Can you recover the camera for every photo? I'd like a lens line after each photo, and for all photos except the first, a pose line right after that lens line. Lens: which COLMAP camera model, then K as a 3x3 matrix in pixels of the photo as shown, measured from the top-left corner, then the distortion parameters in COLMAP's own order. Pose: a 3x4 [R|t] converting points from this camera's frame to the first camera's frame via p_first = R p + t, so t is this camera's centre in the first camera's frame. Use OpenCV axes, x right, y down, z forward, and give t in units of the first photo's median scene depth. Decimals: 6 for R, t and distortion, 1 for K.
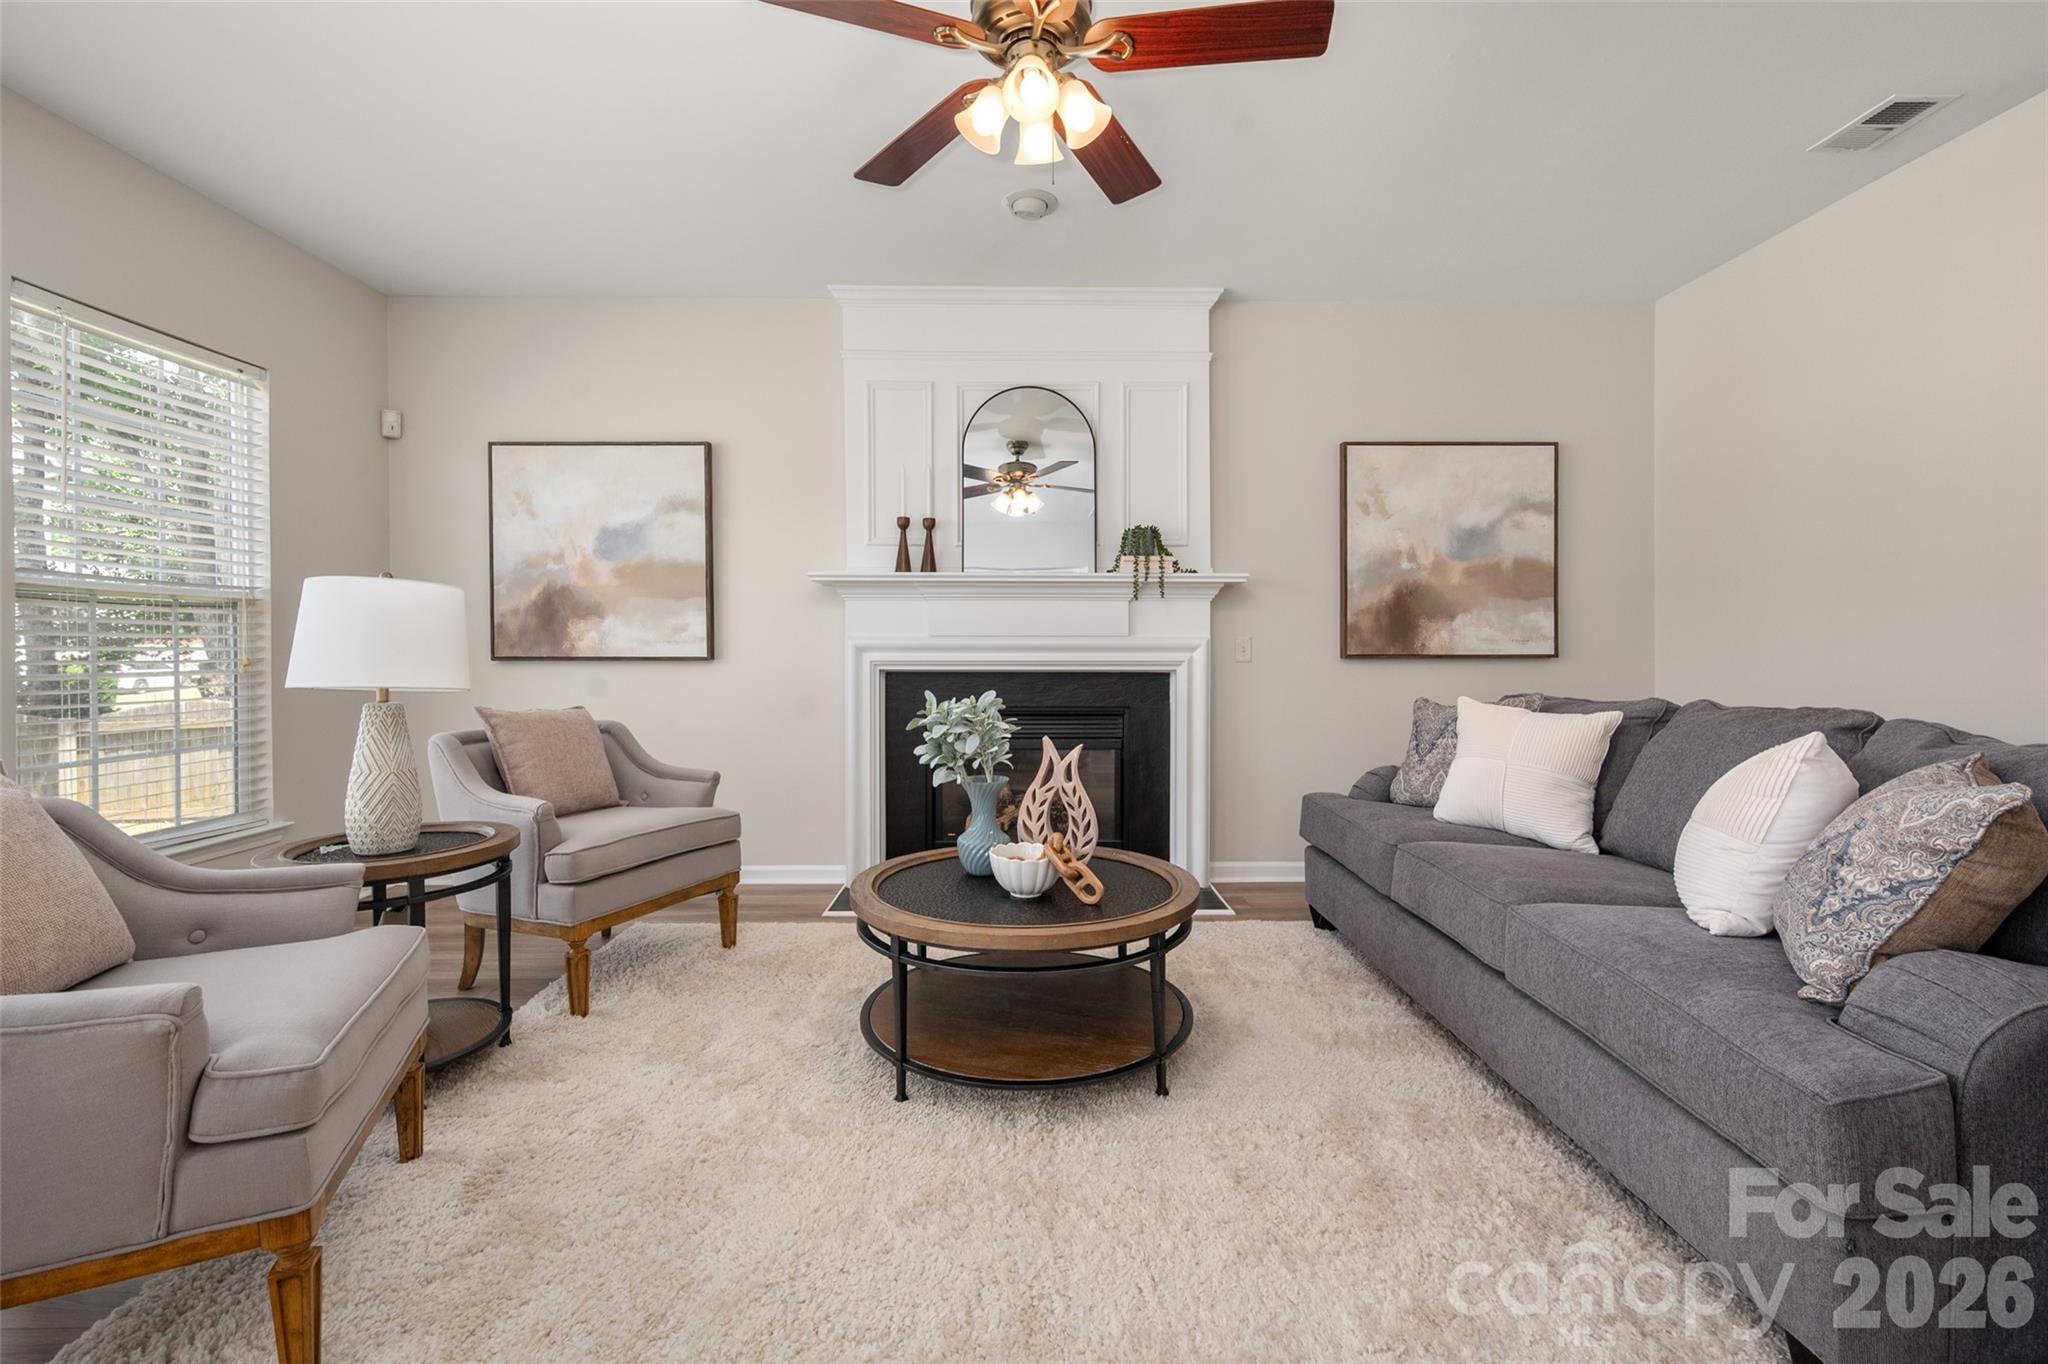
lens RADIAL K [[888.0, 0, 1024.7], [0, 888.0, 655.9], [0, 0, 1]] dist [0.001063, 0.000053]
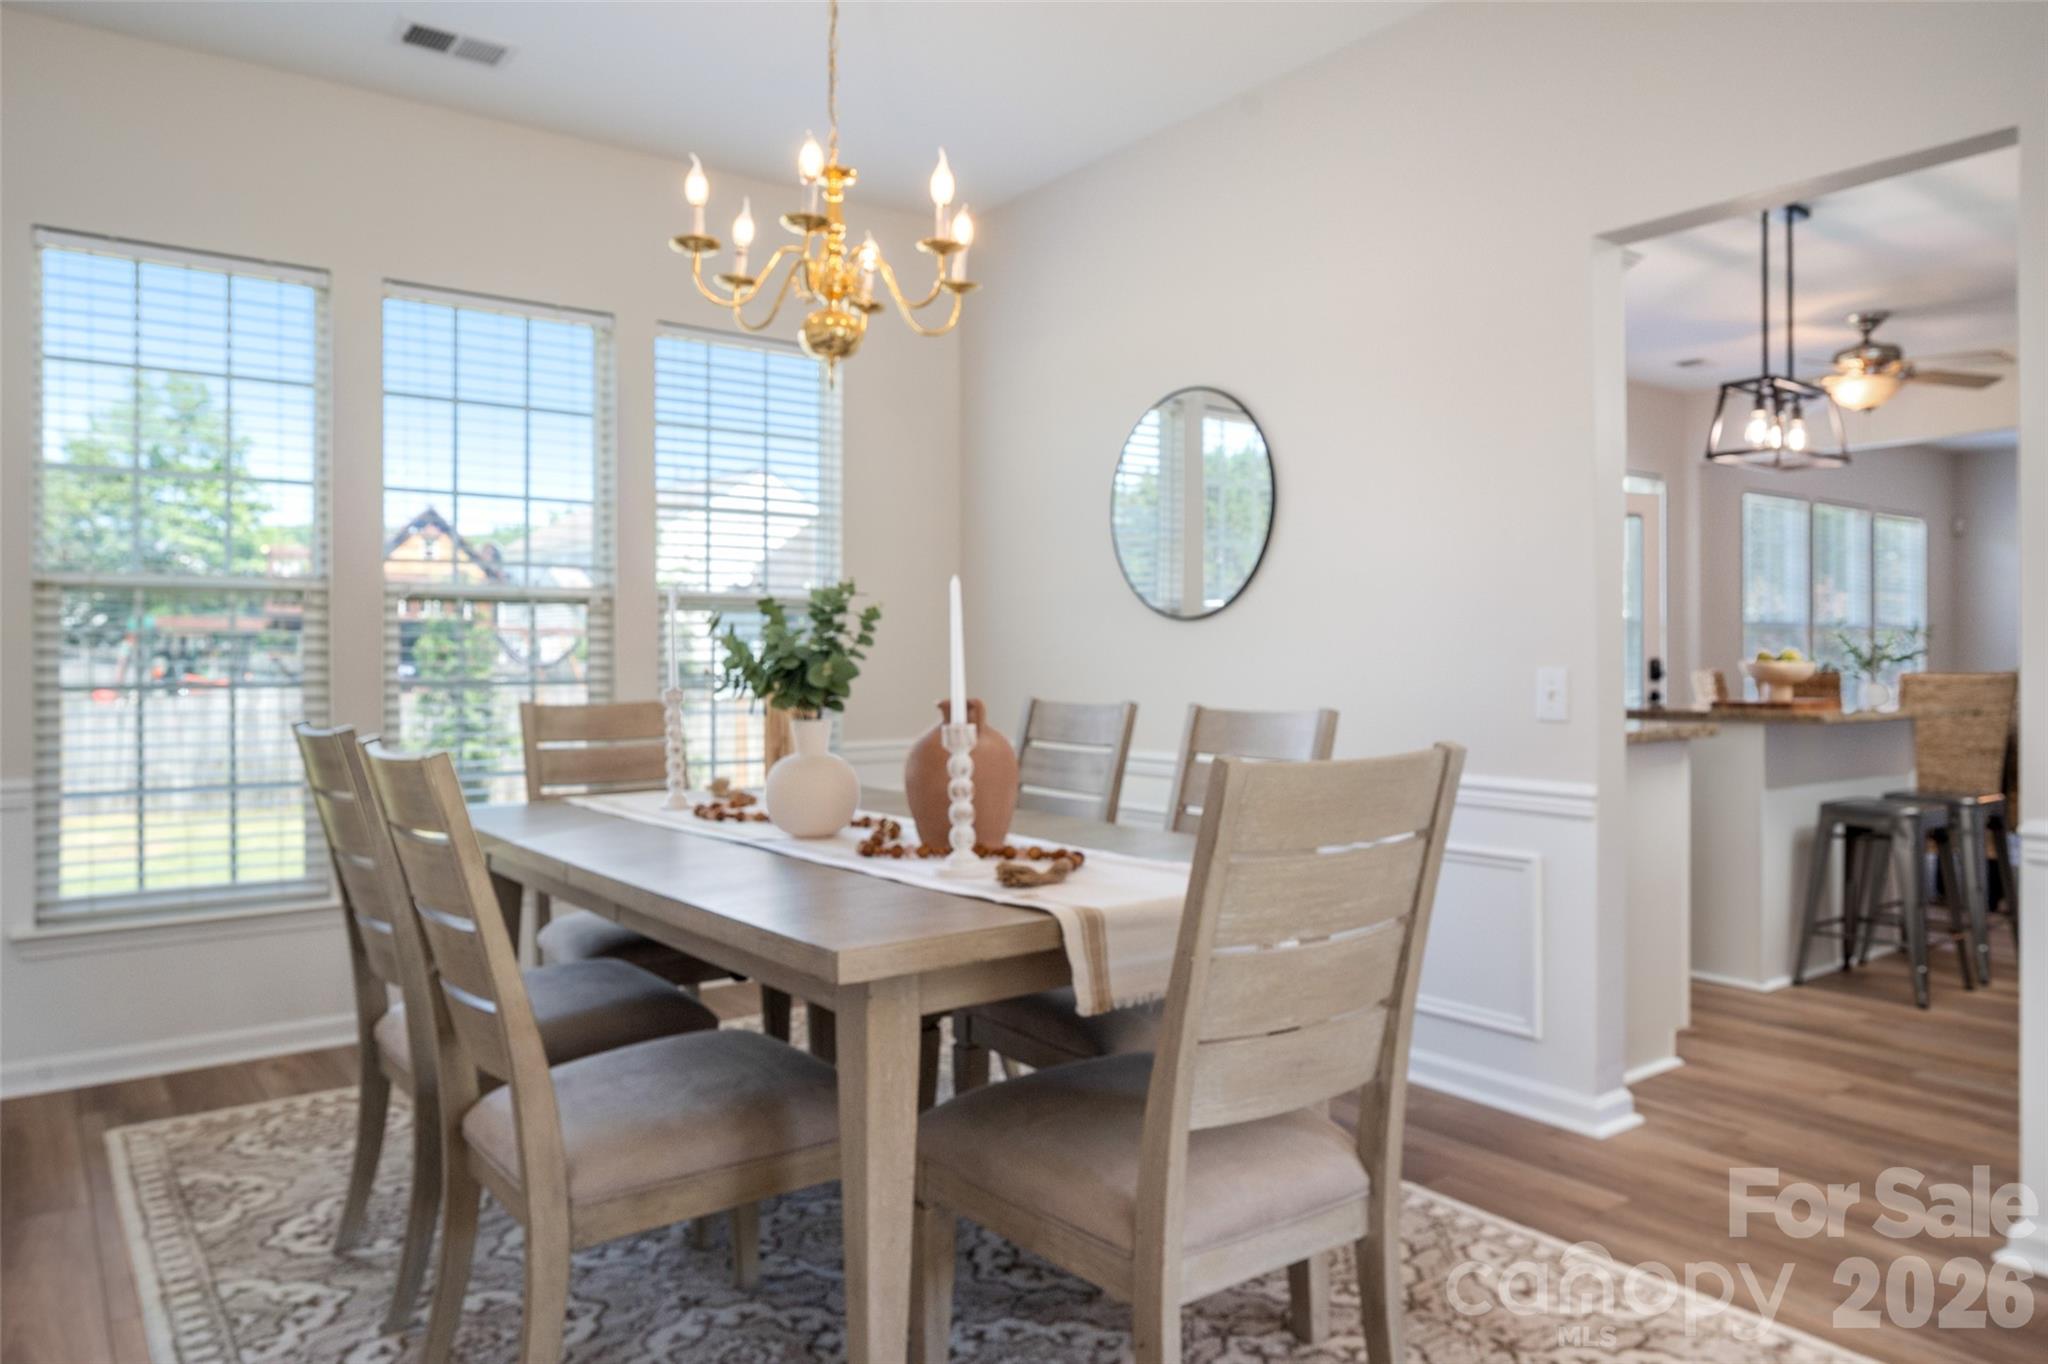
lens RADIAL K [[1347.6, 0, 1024.0], [0, 1347.6, 682.0], [0, 0, 1]] dist [-0.009583, -0.003440]
pose [[0.591450, 0.014373, -0.806214, 0.335625], [-0.006230, 0.999893, 0.013256, 0.023924], [0.806318, -0.002817, 0.591476, -2.083590]]
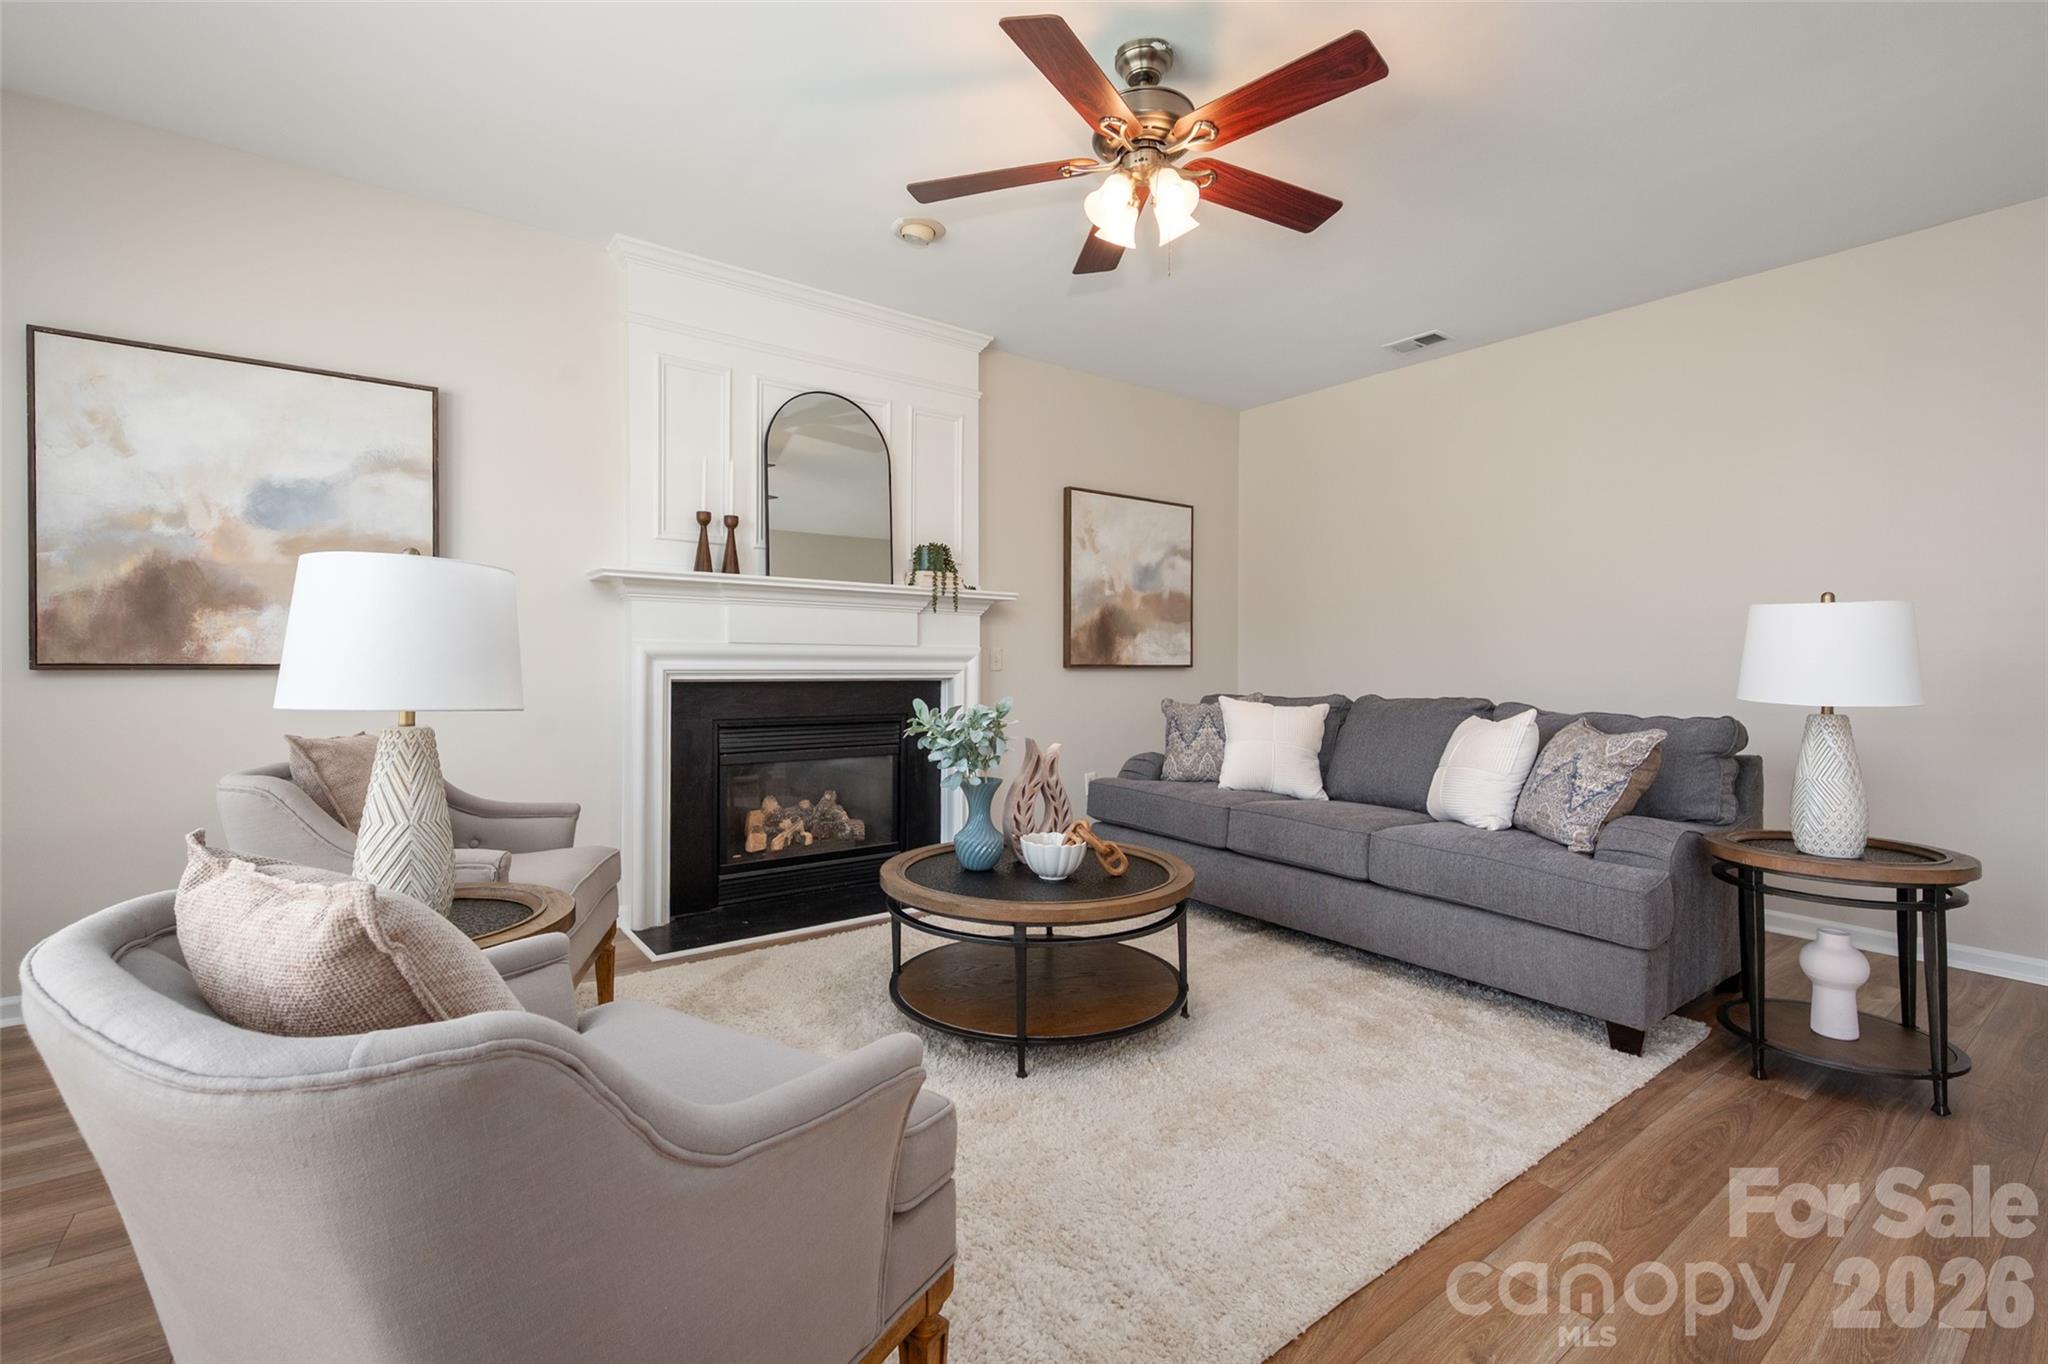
lens RADIAL K [[898.5, 0, 1028.2], [0, 898.5, 664.8], [0, 0, 1]] dist [0.001447, 0.000079]
pose [[0.806626, 0.003308, 0.591054, -0.410677], [-0.002924, 0.999994, -0.001606, 0.000974], [-0.591056, -0.000433, 0.806631, 0.059721]]
